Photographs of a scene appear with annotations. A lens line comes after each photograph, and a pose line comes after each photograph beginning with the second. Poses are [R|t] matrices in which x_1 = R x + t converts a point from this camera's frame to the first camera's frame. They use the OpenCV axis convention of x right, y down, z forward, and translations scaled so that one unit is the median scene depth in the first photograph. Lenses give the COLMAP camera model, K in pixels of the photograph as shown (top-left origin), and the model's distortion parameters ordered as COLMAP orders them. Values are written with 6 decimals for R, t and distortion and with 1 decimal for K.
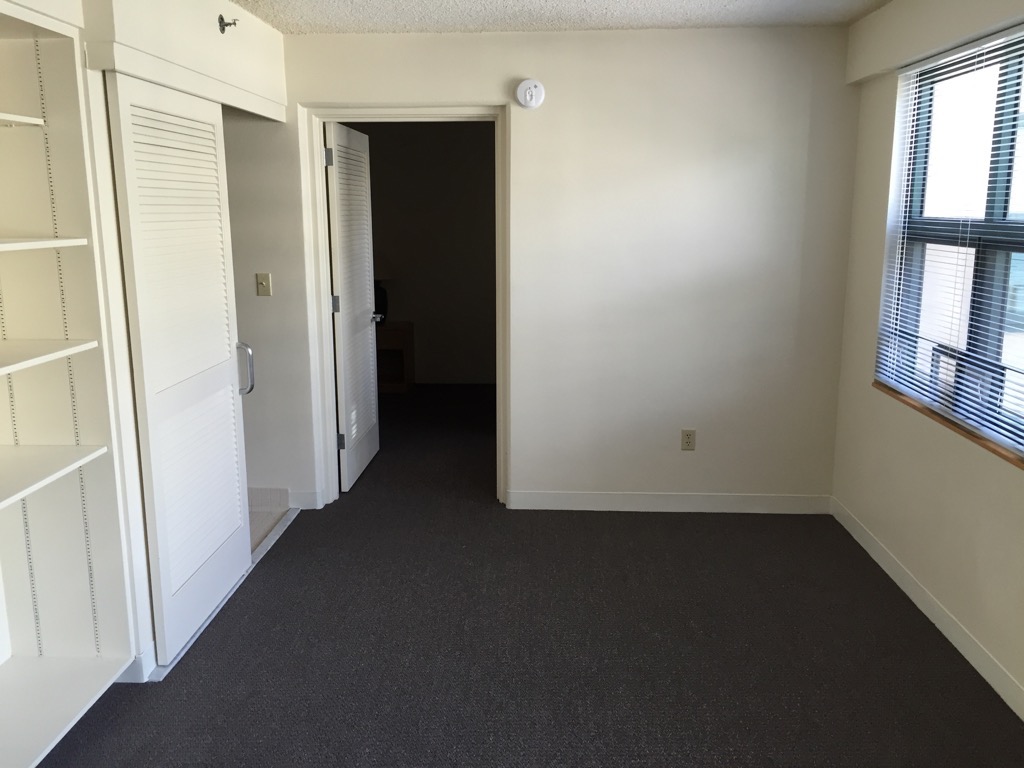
lens RADIAL K [[871.7, 0, 512.1], [0, 871.7, 385.4], [0, 0, 1]] dist [0.059329, -0.048553]
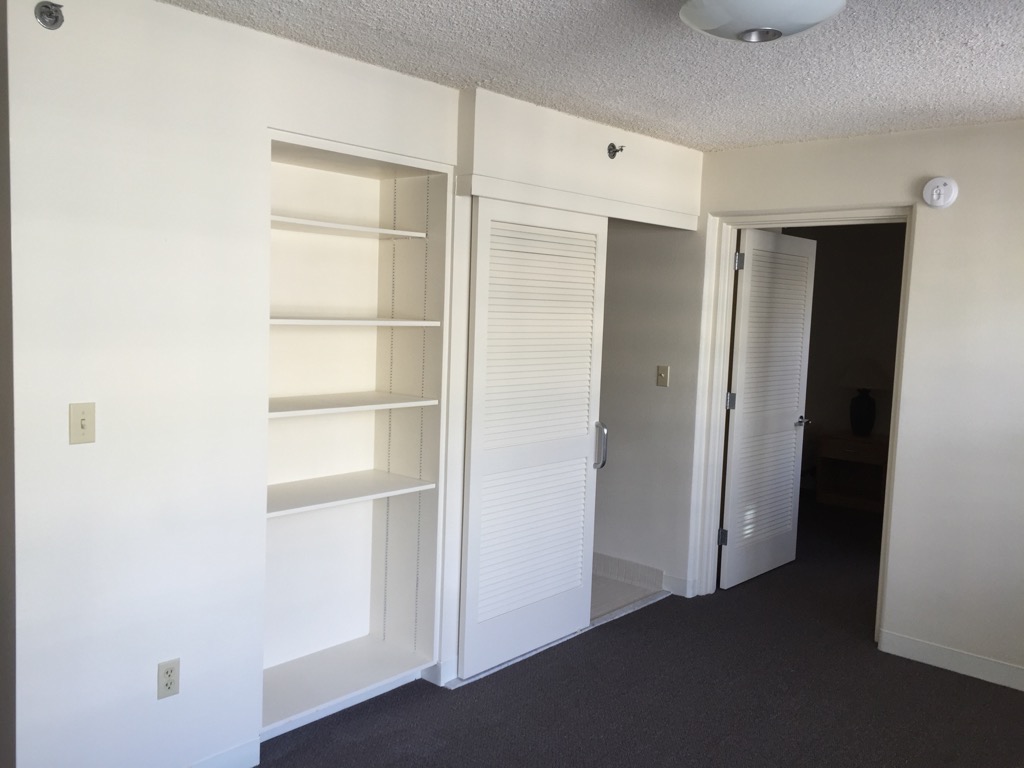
lens RADIAL K [[871.7, 0, 510.8], [0, 871.7, 385.9], [0, 0, 1]] dist [0.059329, -0.048553]
pose [[0.778393, 0.088855, -0.621457, 0.259170], [-0.161653, 0.984920, -0.061653, -0.006164], [0.606607, 0.148451, 0.781019, 0.043983]]
